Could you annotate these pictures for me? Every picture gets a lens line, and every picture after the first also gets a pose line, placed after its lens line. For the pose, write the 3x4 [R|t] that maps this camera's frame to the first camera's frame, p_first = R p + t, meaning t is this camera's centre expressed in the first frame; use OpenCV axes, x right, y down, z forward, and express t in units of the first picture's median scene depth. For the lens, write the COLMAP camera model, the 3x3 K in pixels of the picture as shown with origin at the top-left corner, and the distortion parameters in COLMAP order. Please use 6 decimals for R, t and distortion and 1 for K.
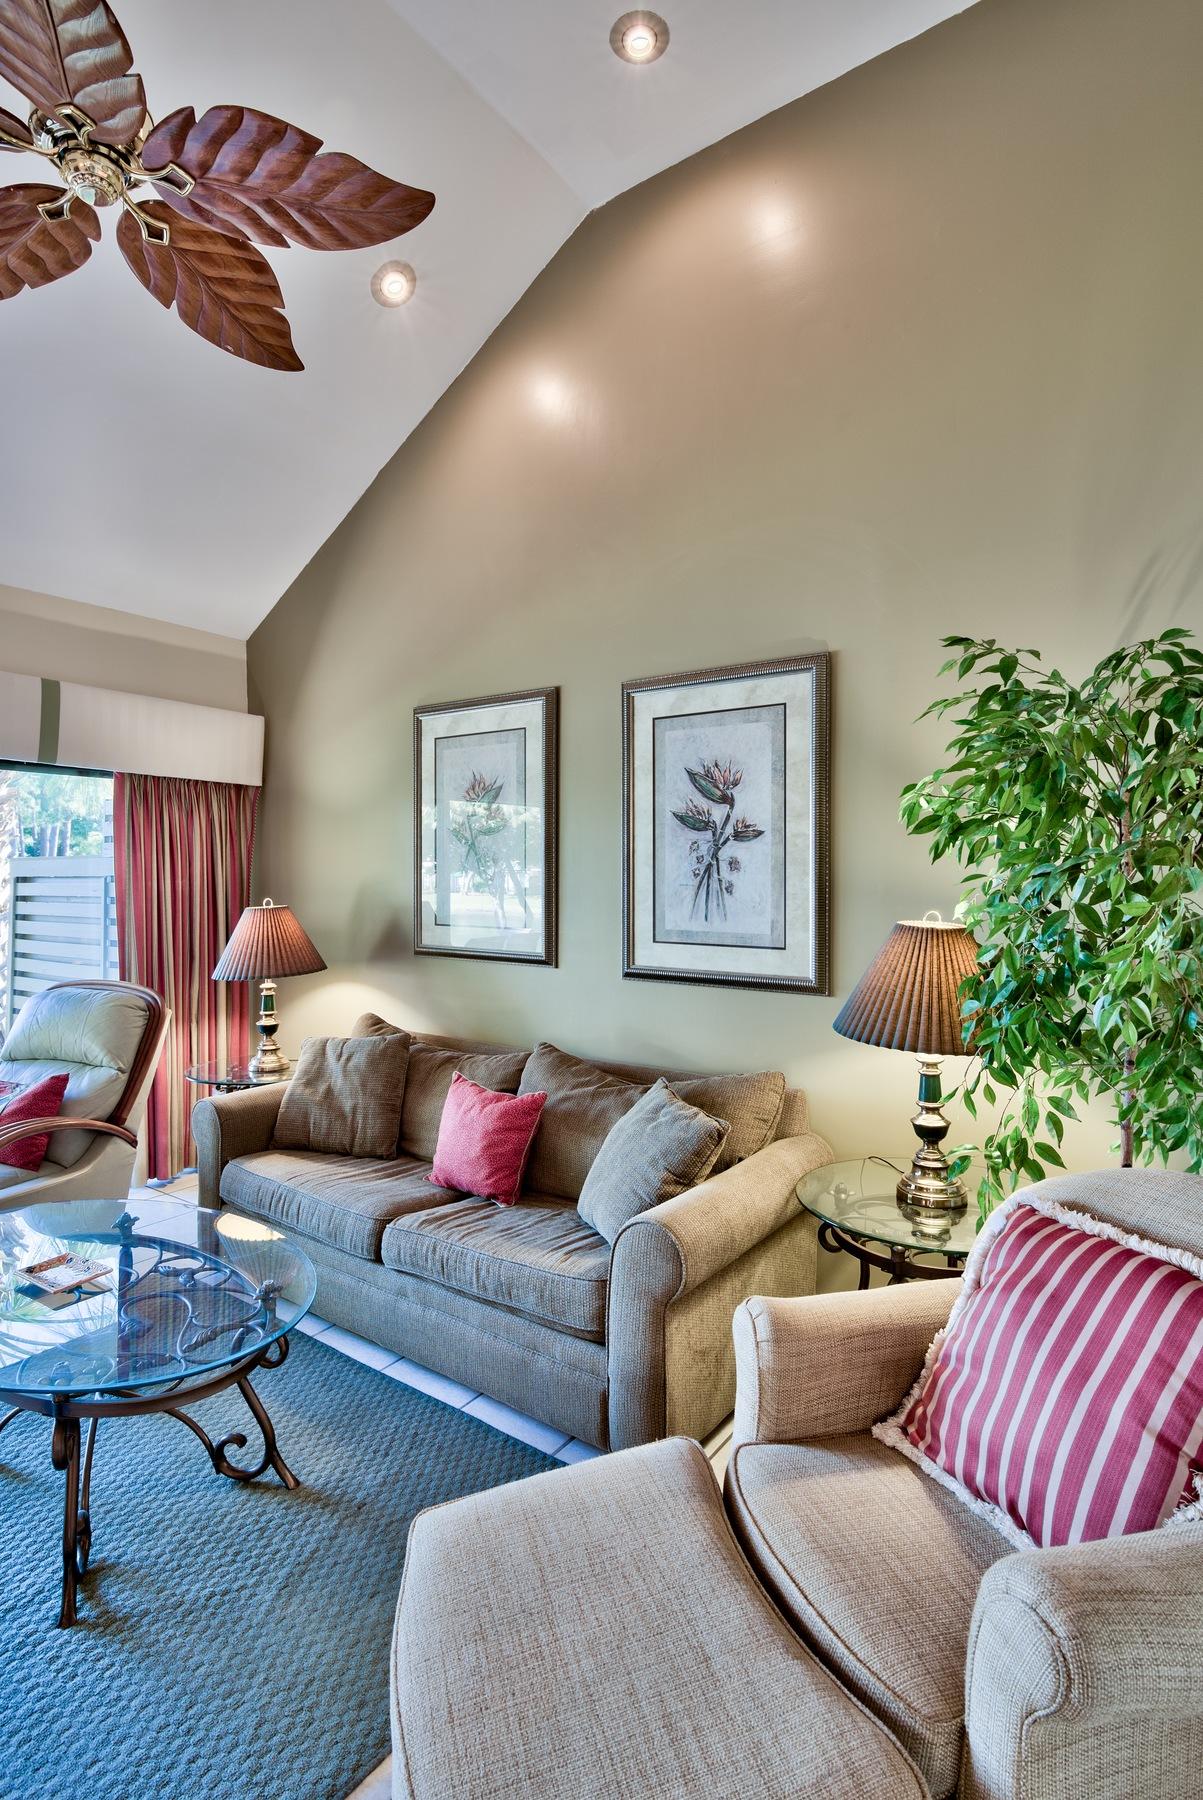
lens RADIAL K [[909.6, 0, 604.6], [0, 909.6, 881.2], [0, 0, 1]] dist [0.000320, 0.000601]
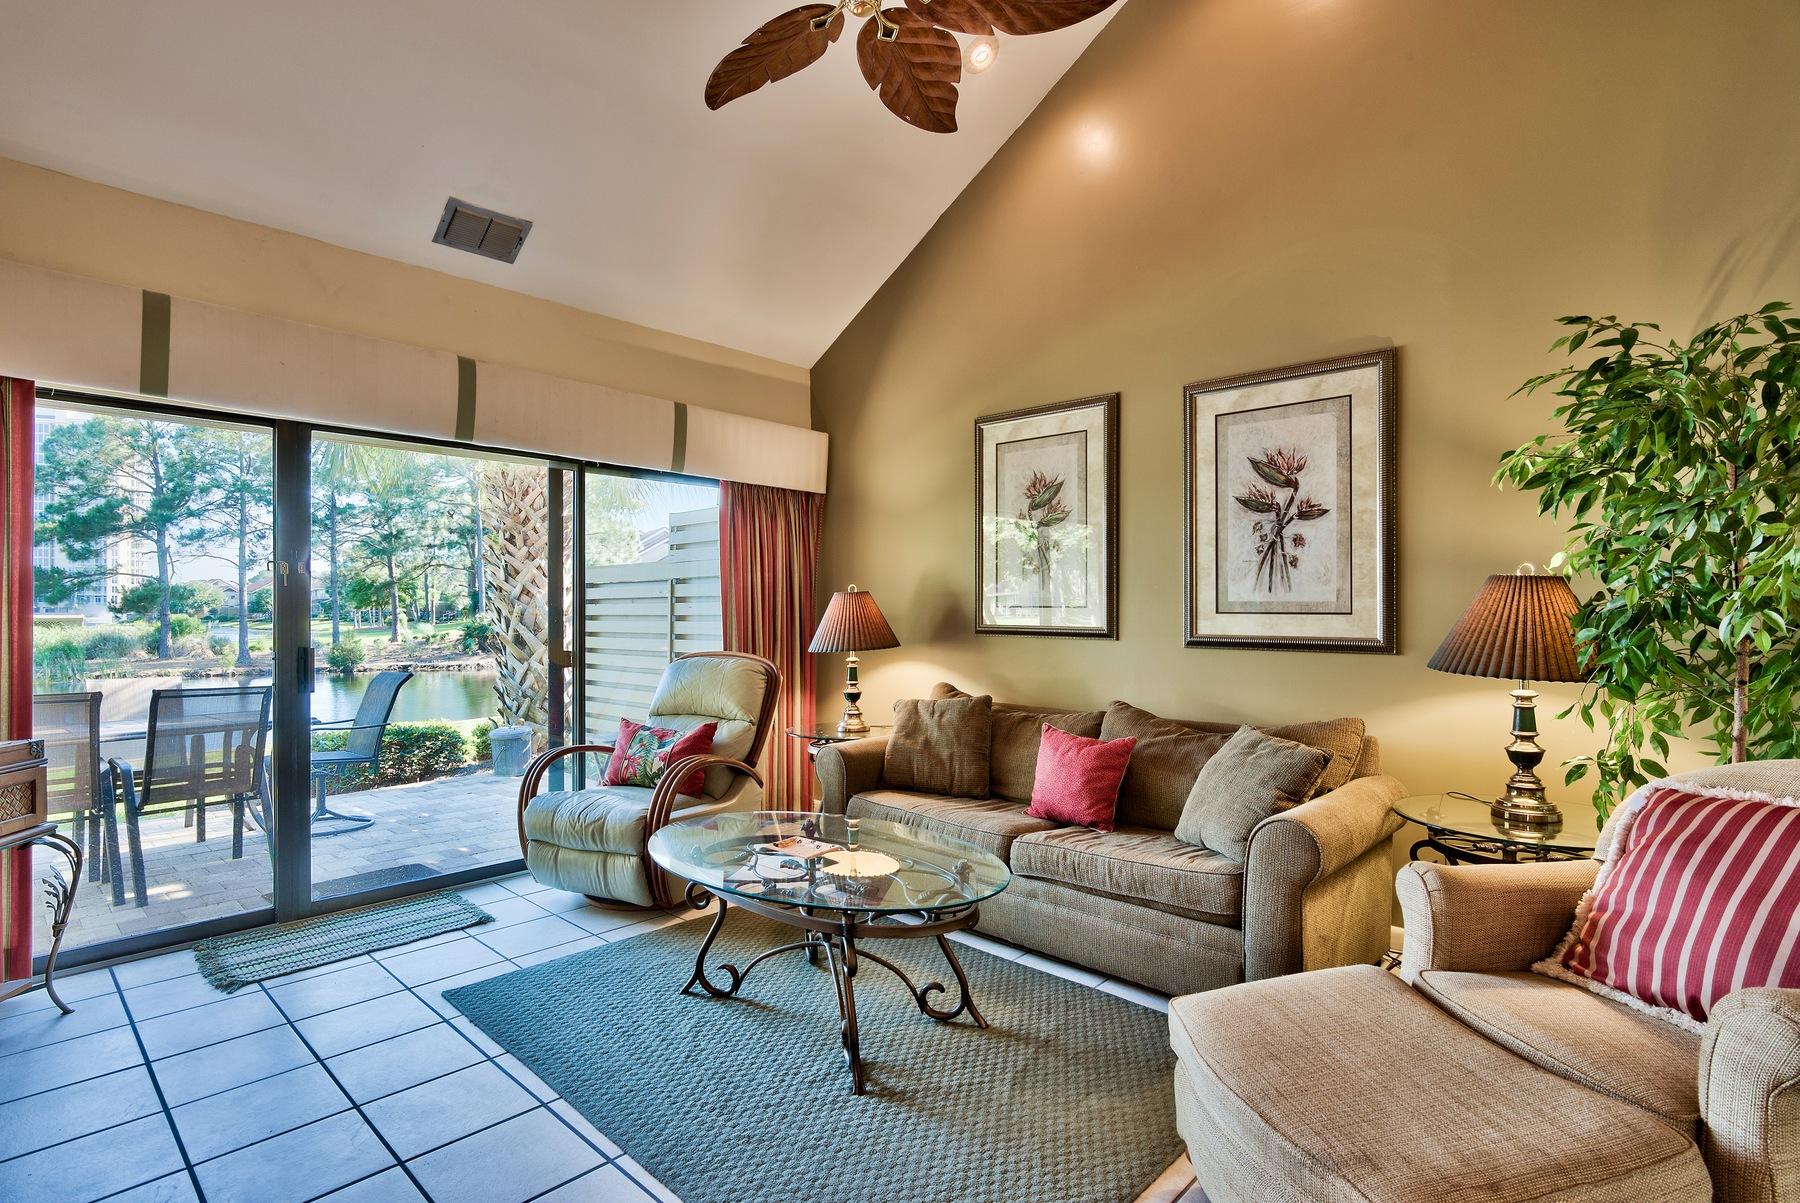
lens RADIAL K [[888.1, 0, 891.6], [0, 888.1, 606.2], [0, 0, 1]] dist [-0.002877, 0.000633]
pose [[0.991728, -0.003502, -0.128311, -0.230137], [0.002156, 0.999941, -0.010631, 0.077936], [0.128341, 0.010267, 0.991677, -0.163630]]
